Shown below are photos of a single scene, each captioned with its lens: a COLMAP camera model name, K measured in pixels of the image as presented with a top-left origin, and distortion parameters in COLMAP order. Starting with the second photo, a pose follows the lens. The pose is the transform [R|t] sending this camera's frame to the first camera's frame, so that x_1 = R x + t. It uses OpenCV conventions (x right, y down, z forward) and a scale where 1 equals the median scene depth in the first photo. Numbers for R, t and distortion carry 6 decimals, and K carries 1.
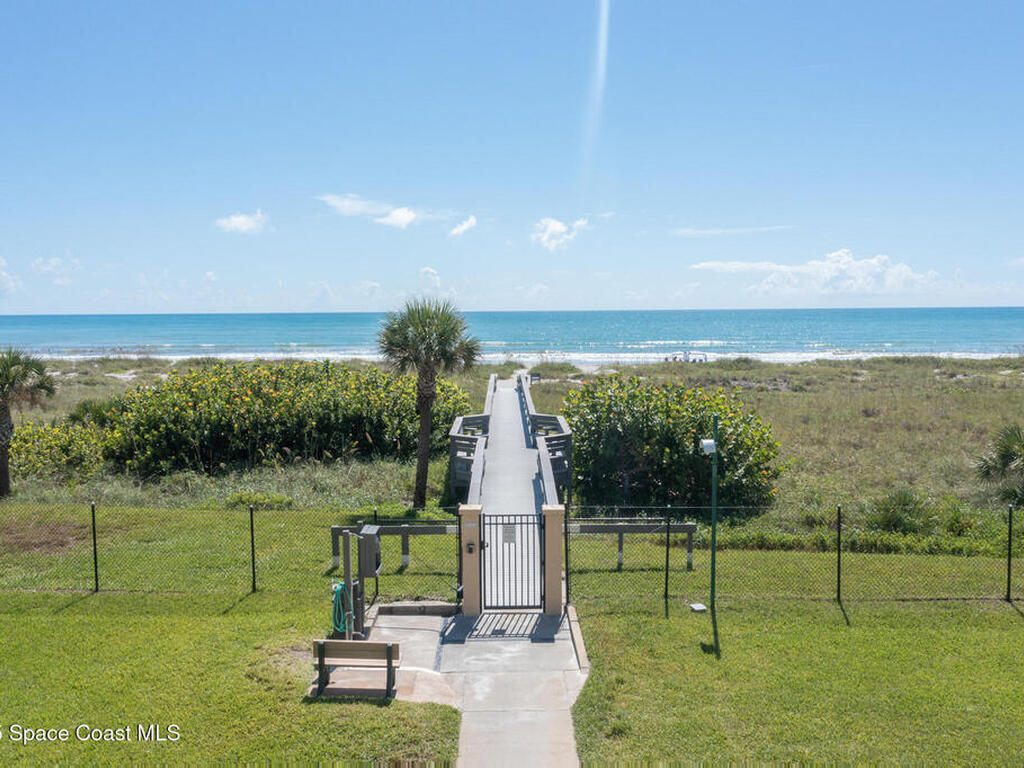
lens RADIAL K [[894.0, 0, 511.8], [0, 894.0, 383.5], [0, 0, 1]] dist [0.030287, -0.012145]
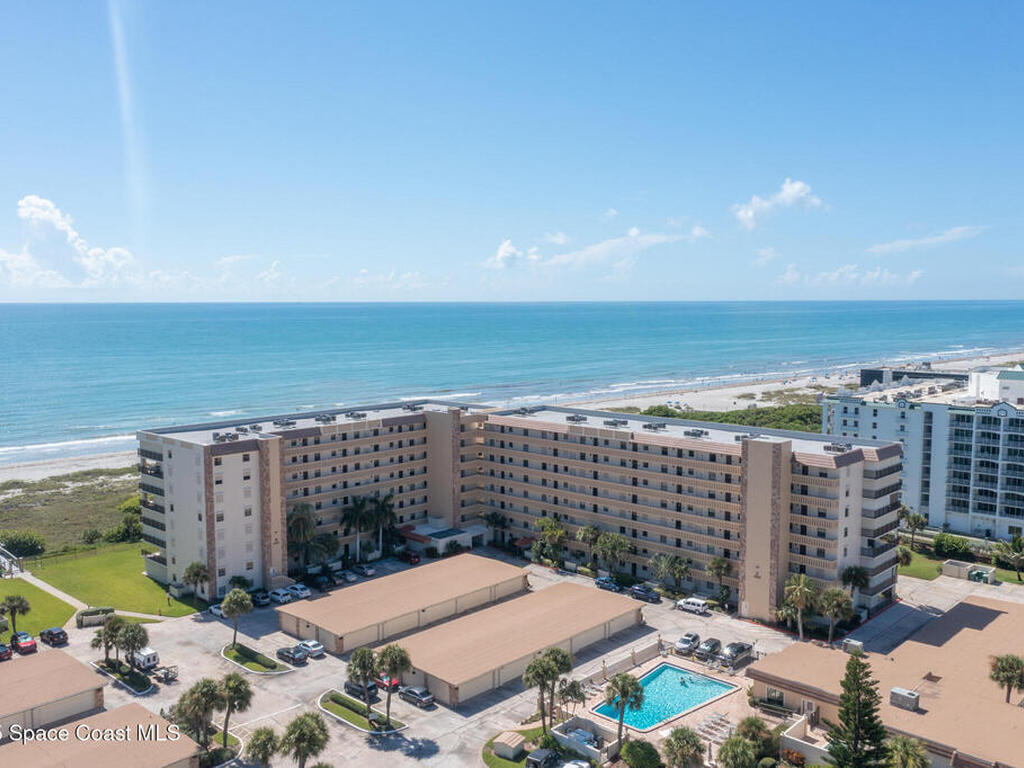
lens RADIAL K [[894.0, 0, 510.4], [0, 894.0, 383.3], [0, 0, 1]] dist [0.030287, -0.012145]
pose [[0.693293, -0.063457, 0.717857, -1.990675], [0.063342, 0.997626, 0.027013, -1.045490], [-0.717867, 0.026743, 0.695667, -6.009381]]
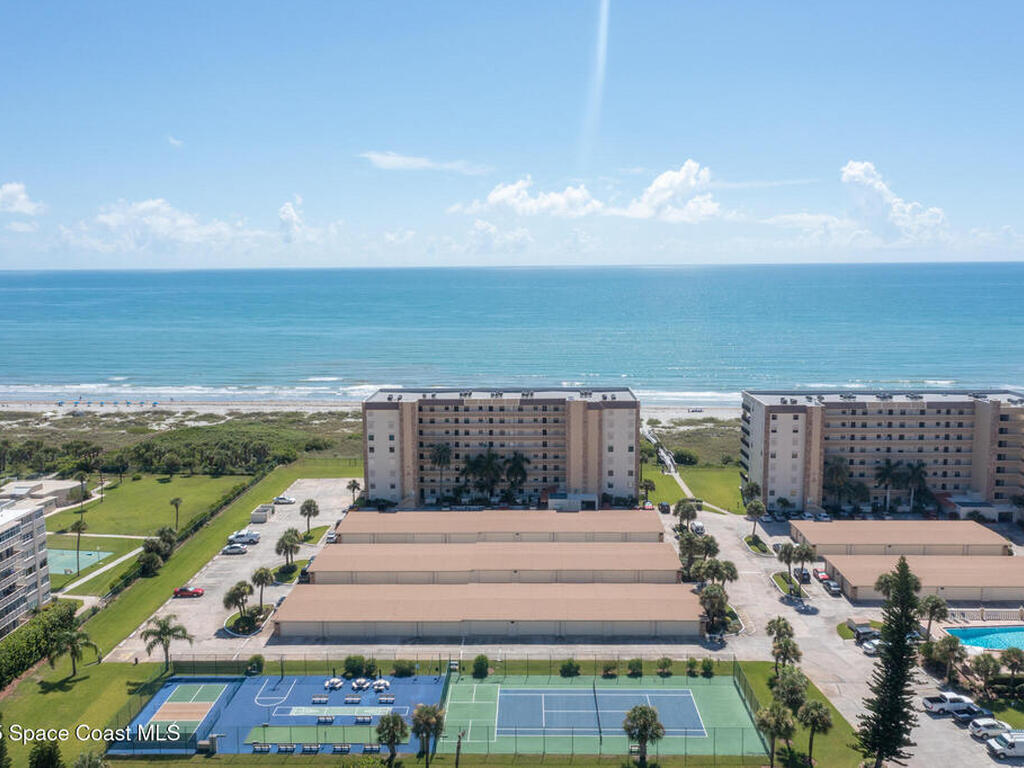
lens RADIAL K [[894.0, 0, 514.3], [0, 894.0, 384.3], [0, 0, 1]] dist [0.030287, -0.012145]
pose [[0.999387, 0.000226, -0.034997, -1.335028], [0.001339, 0.999000, 0.044692, -1.195730], [0.034972, -0.044712, 0.998388, -9.105700]]
